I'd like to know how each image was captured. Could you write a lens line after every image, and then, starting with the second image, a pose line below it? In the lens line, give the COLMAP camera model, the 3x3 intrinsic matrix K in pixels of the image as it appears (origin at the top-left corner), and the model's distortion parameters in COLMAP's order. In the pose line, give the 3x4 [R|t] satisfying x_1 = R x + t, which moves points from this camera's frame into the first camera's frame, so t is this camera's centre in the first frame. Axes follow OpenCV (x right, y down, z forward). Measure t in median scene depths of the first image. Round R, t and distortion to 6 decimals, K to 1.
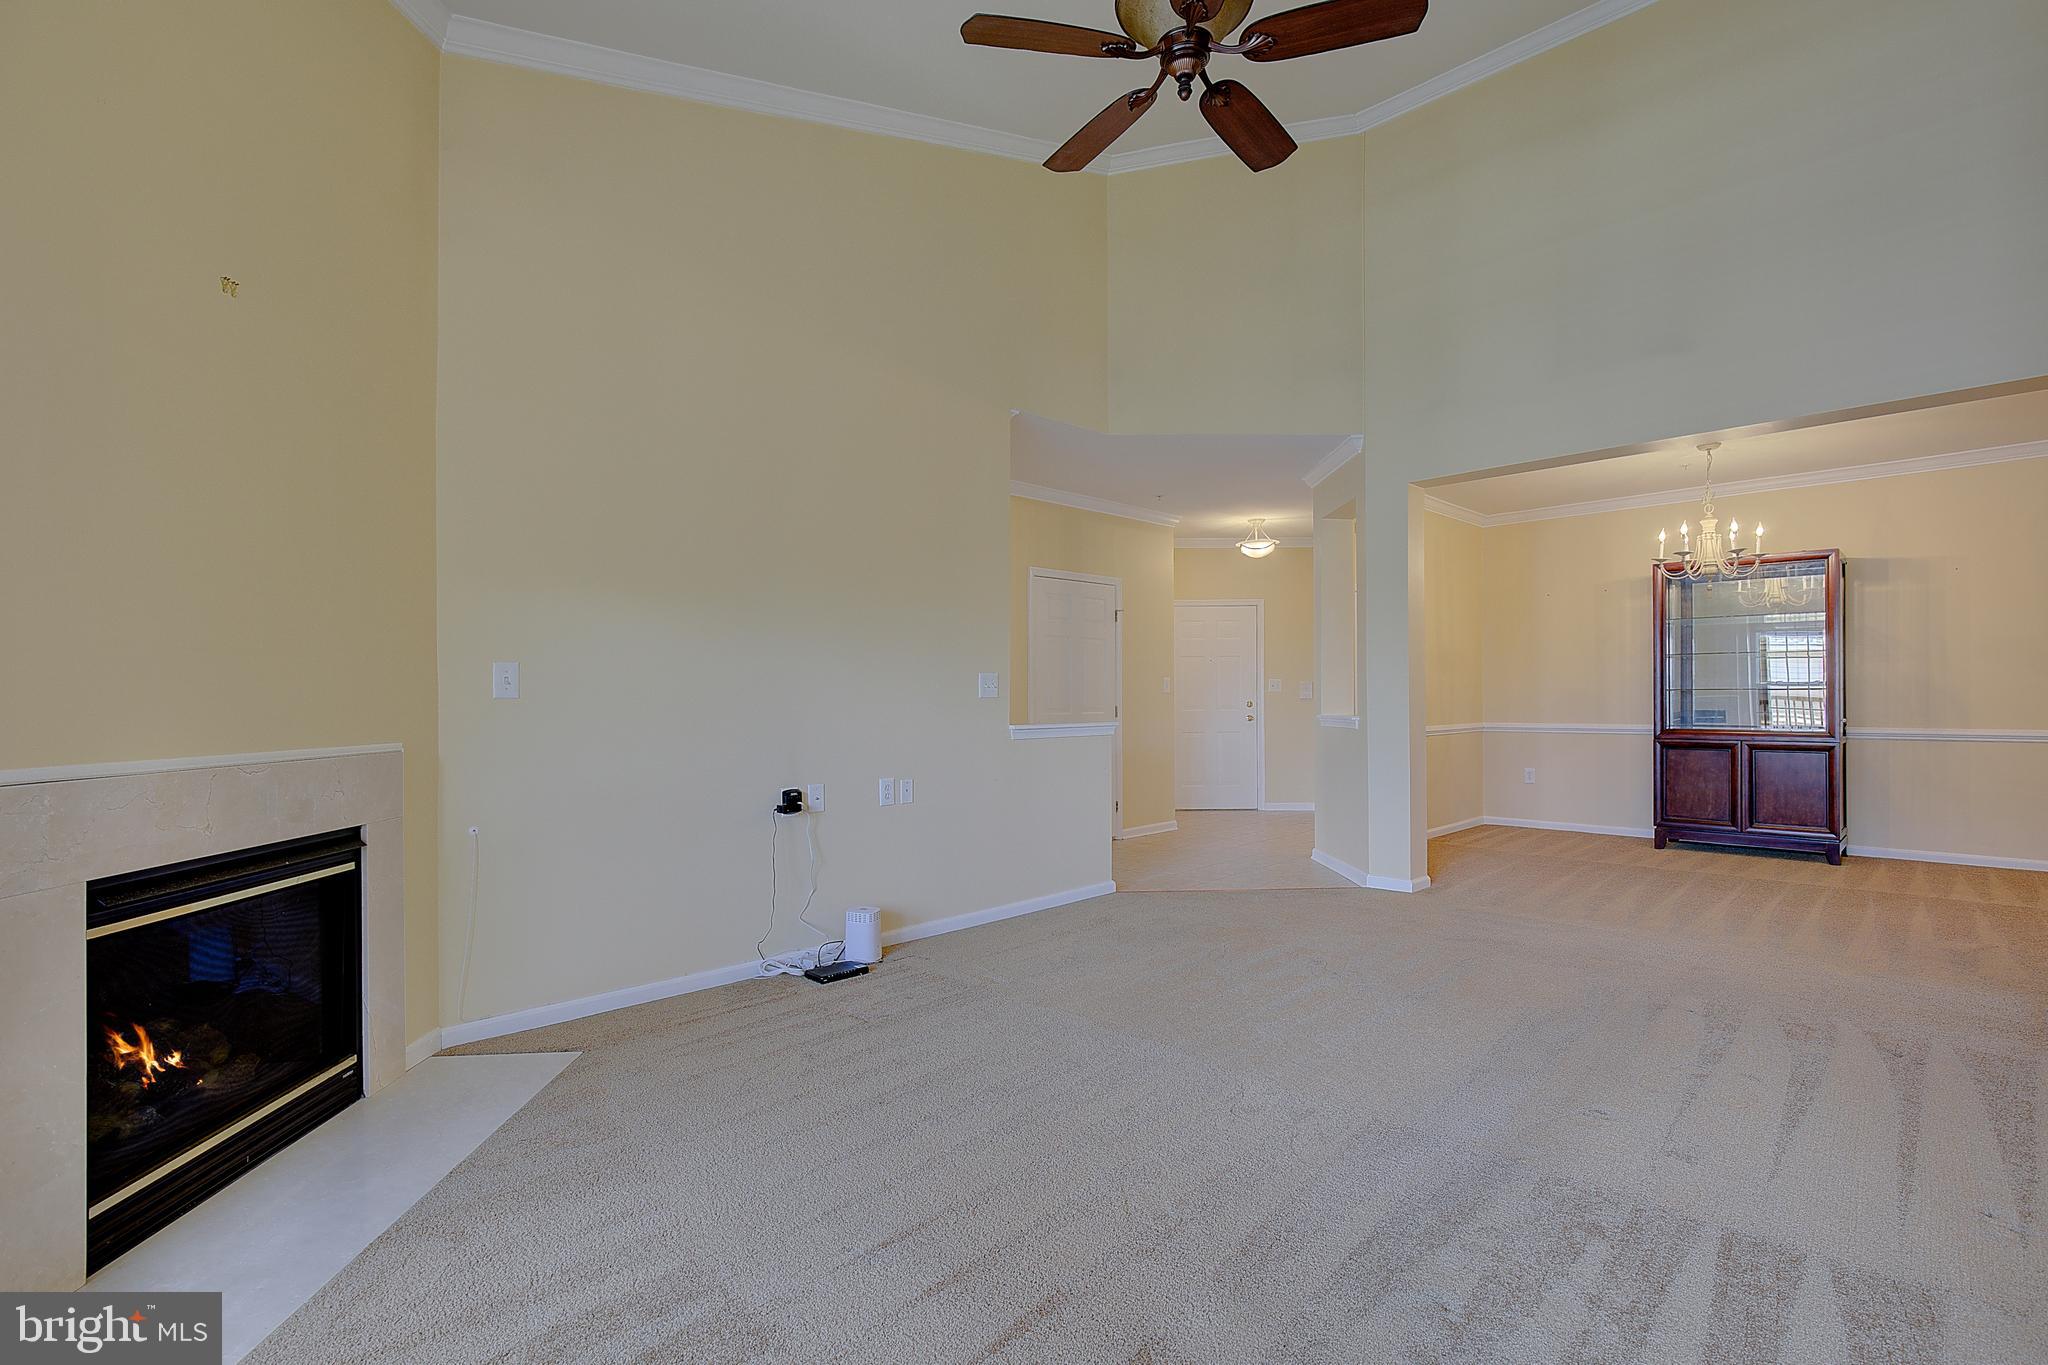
lens RADIAL K [[939.9, 0, 1040.2], [0, 939.9, 685.3], [0, 0, 1]] dist [-0.022194, 0.003875]
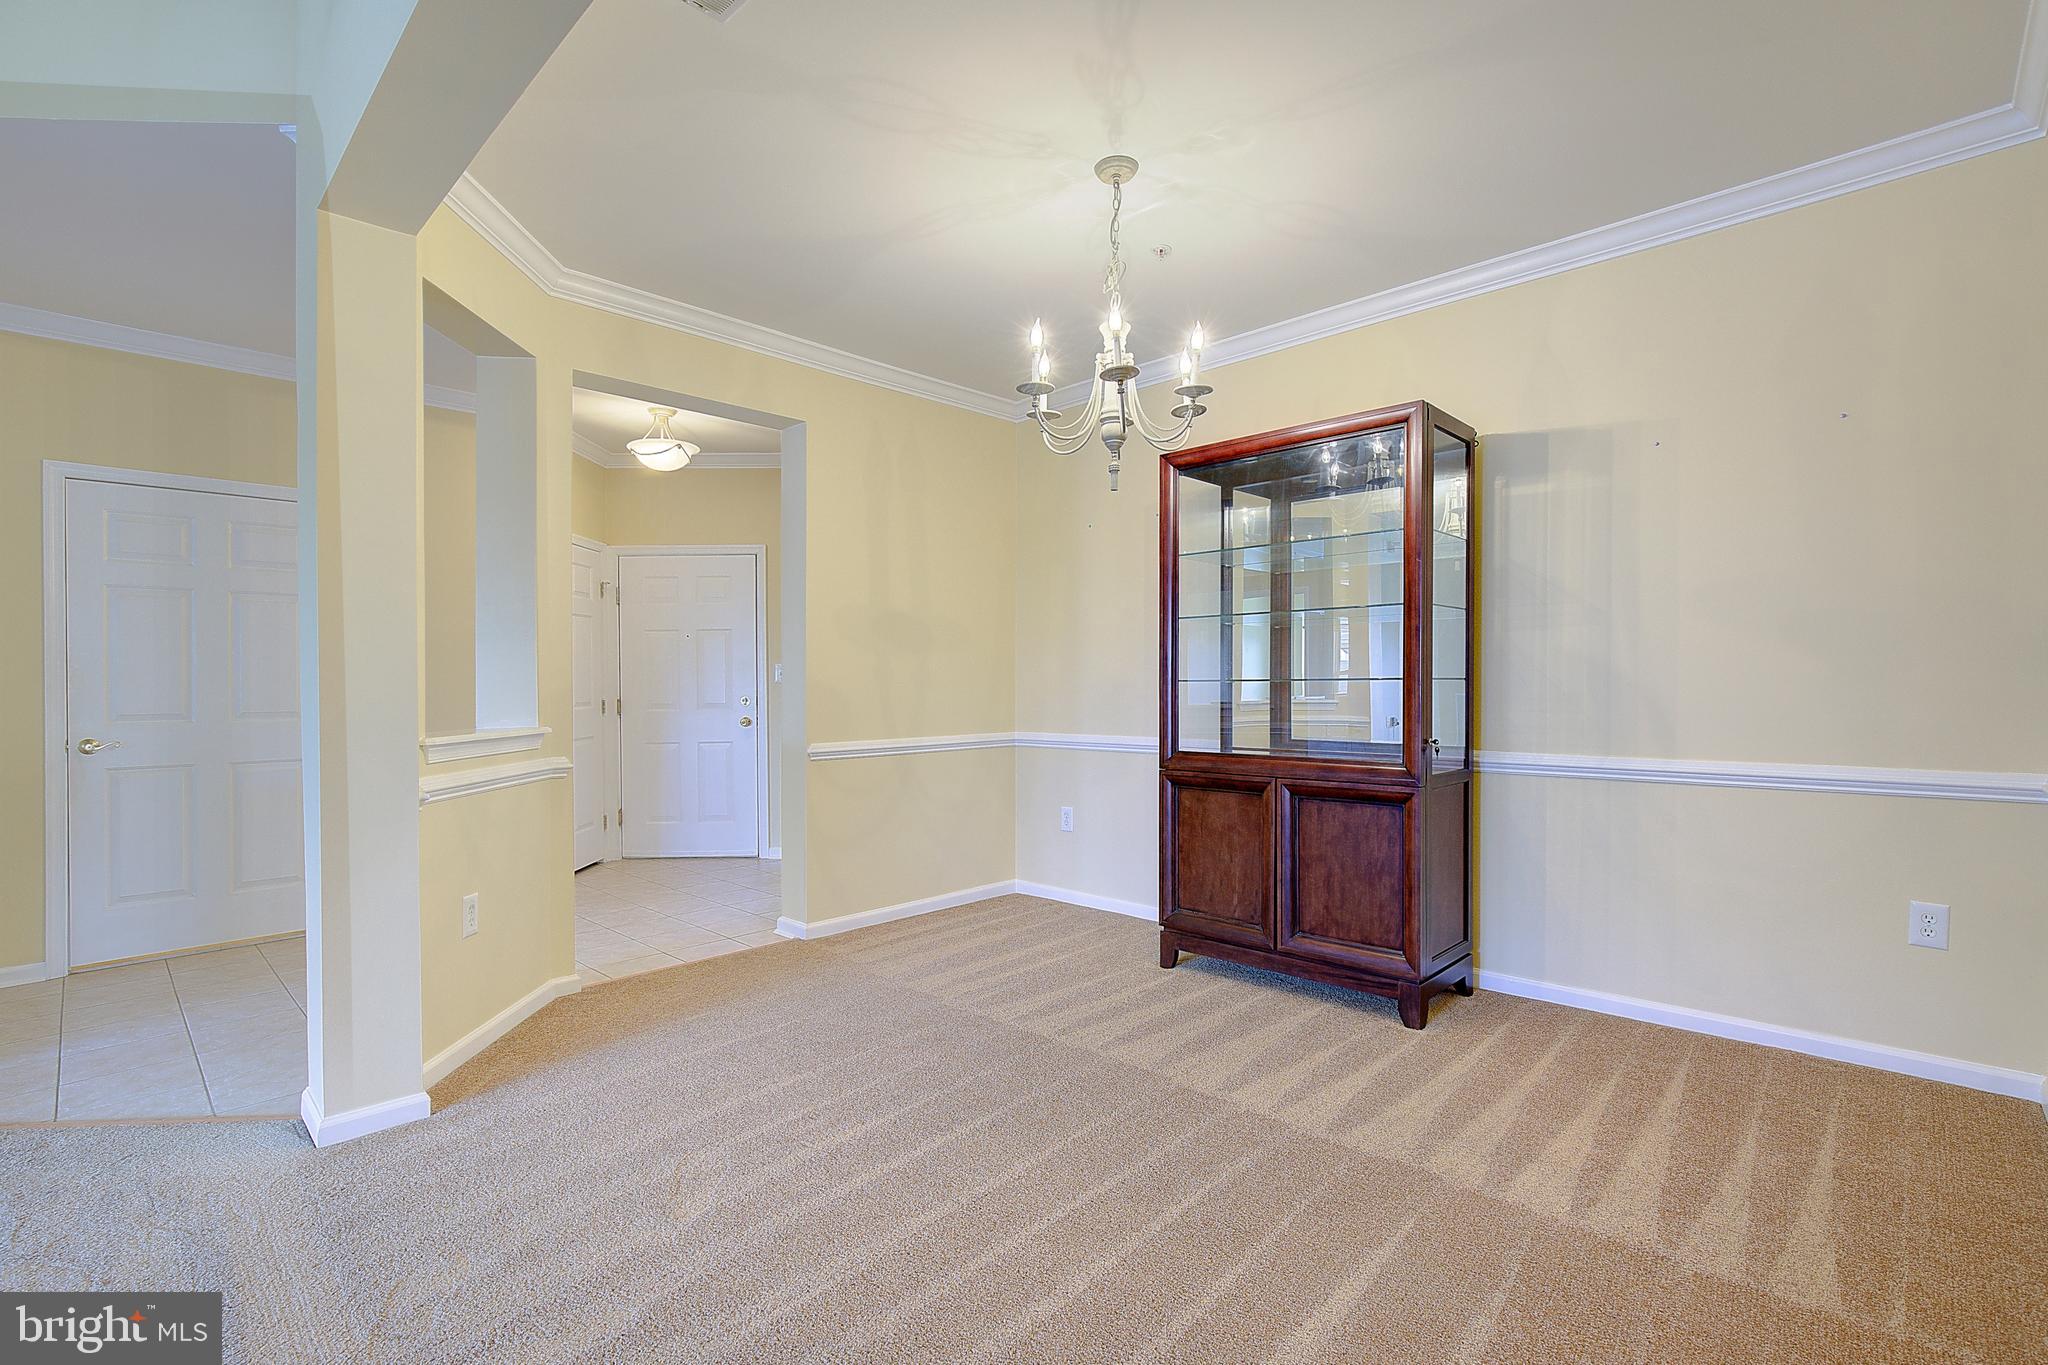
lens RADIAL K [[939.9, 0, 1035.0], [0, 939.9, 689.6], [0, 0, 1]] dist [-0.022194, 0.003875]
pose [[0.999525, -0.002646, 0.030705, 0.601760], [0.002045, 0.999806, 0.019595, -0.001195], [-0.030751, -0.019523, 0.999336, 0.471323]]
